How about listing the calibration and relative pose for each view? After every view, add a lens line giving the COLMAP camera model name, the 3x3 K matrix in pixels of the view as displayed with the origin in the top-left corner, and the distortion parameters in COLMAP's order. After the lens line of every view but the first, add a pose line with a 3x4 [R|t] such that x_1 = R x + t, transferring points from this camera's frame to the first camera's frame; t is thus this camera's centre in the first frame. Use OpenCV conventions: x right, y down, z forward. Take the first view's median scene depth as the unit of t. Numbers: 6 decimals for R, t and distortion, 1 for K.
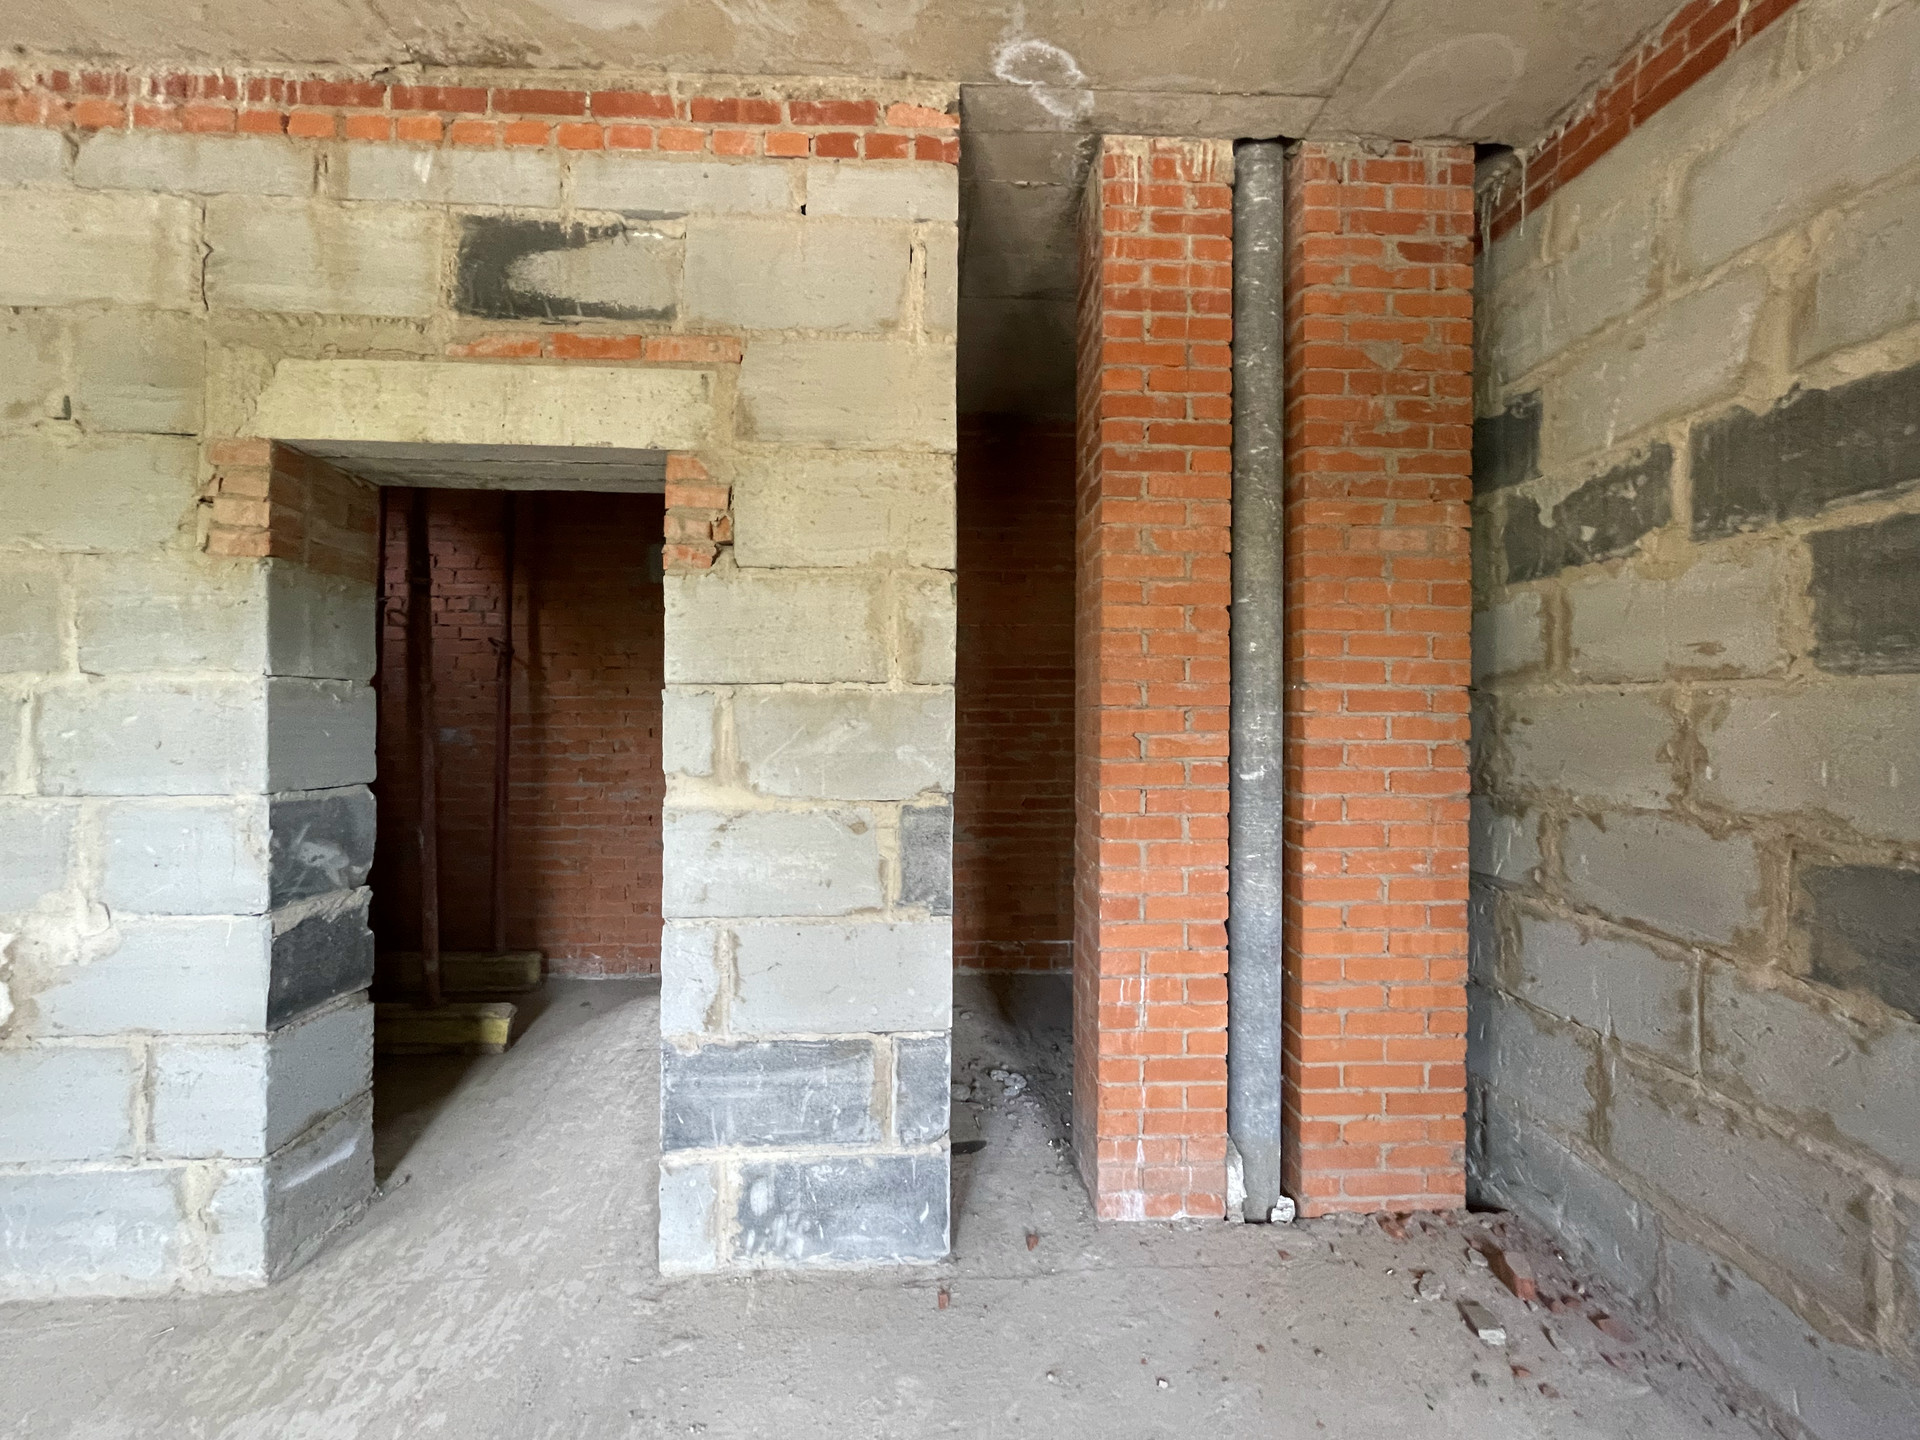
lens RADIAL K [[789.6, 0, 953.8], [0, 789.6, 716.0], [0, 0, 1]] dist [-0.000116, -0.000334]
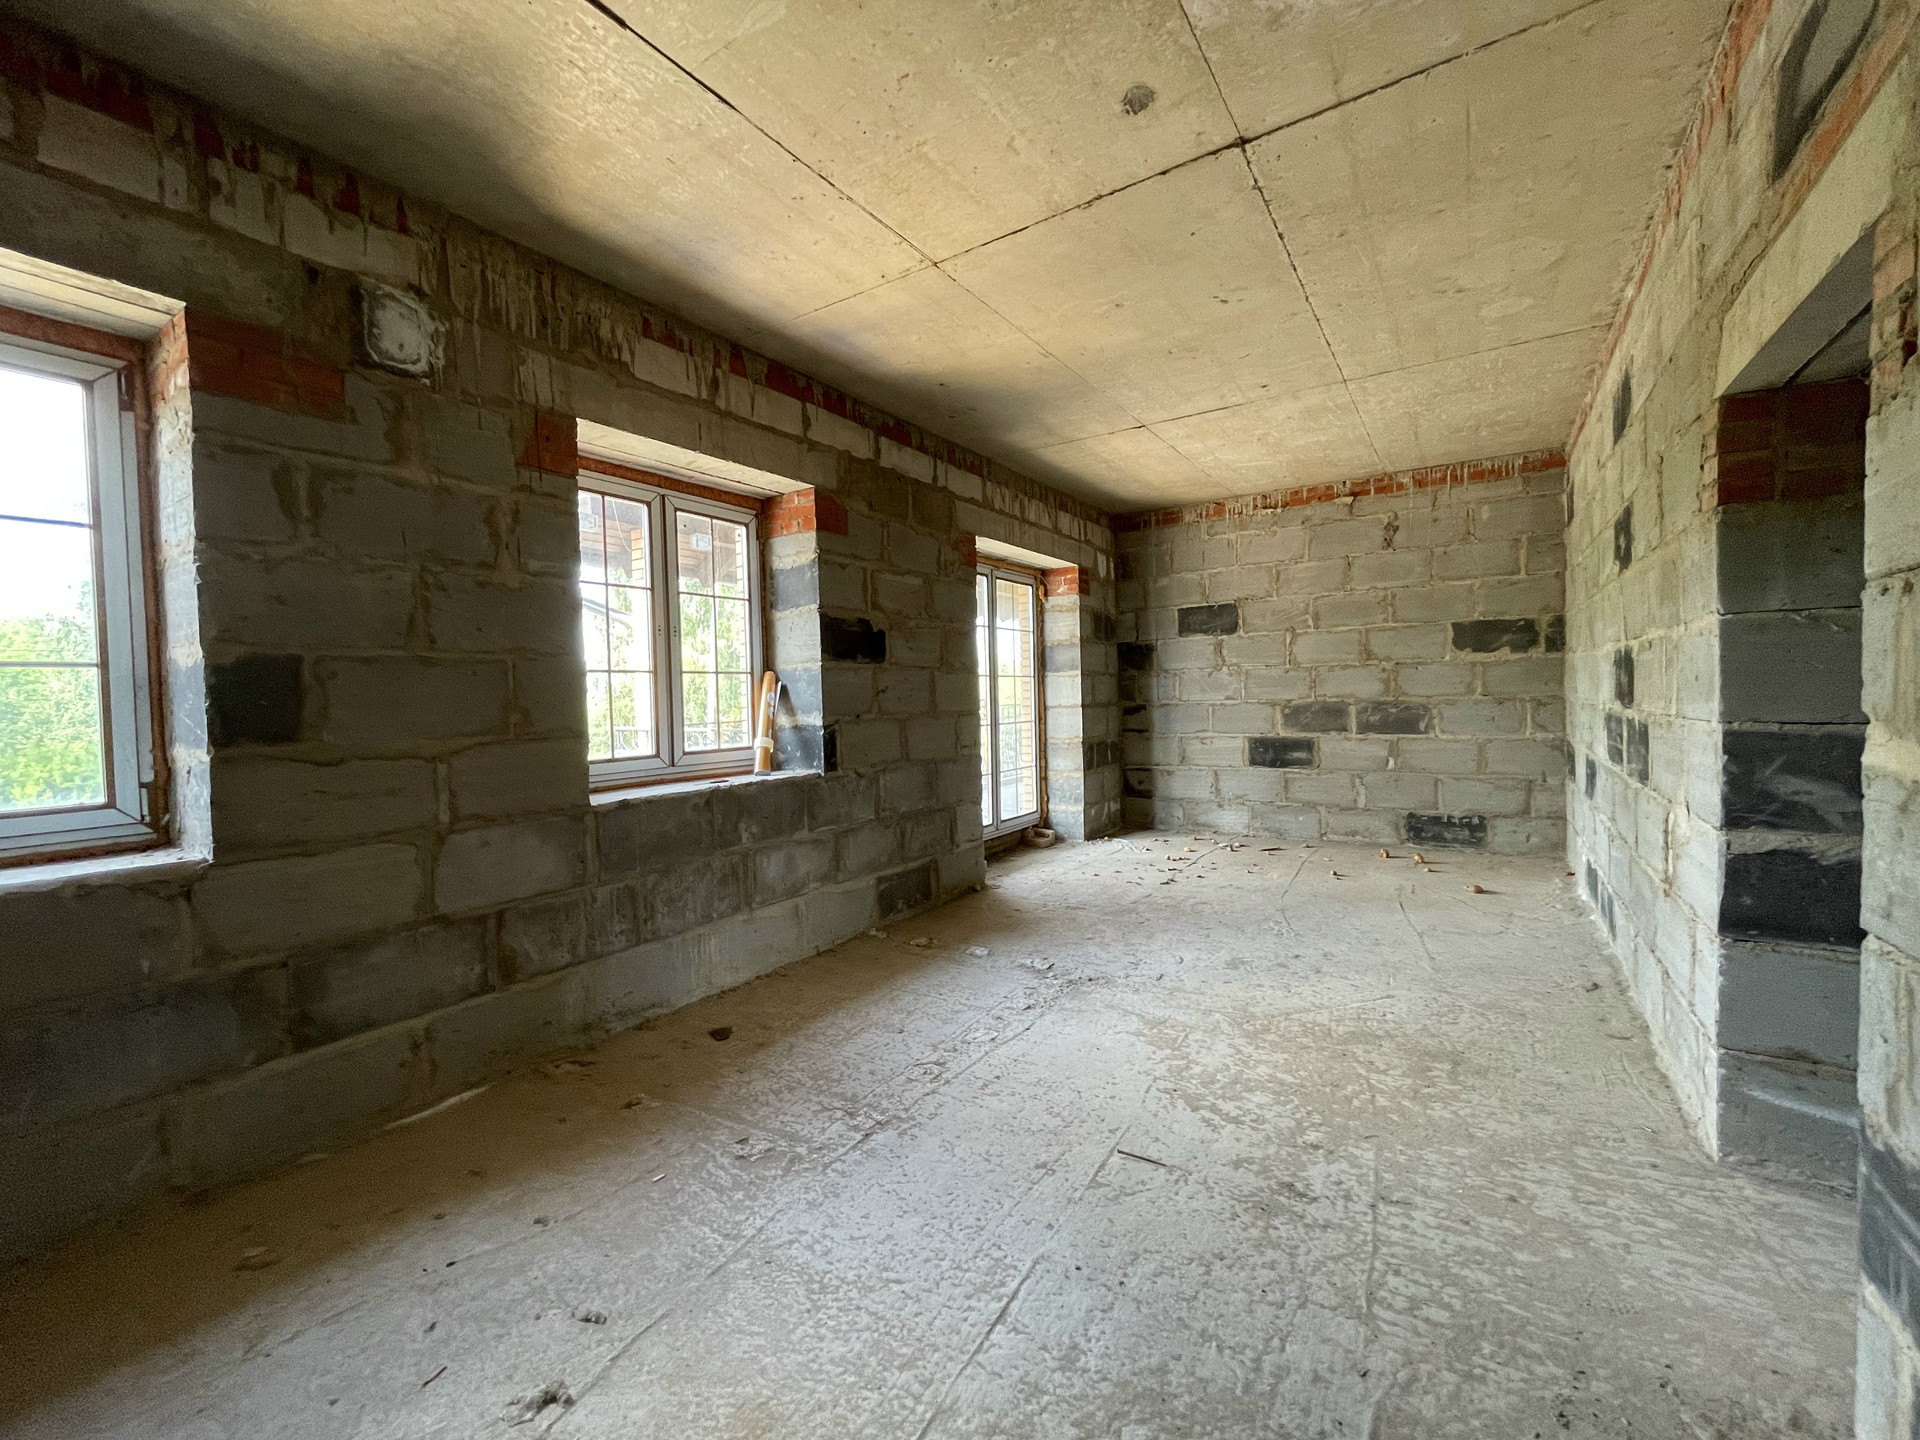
lens RADIAL K [[789.6, 0, 958.9], [0, 789.6, 721.2], [0, 0, 1]] dist [-0.000116, -0.000334]
pose [[-0.591285, 0.036177, -0.805651, 0.635878], [0.020007, 0.999344, 0.030191, 0.042451], [0.806214, 0.001732, -0.591621, 0.780890]]
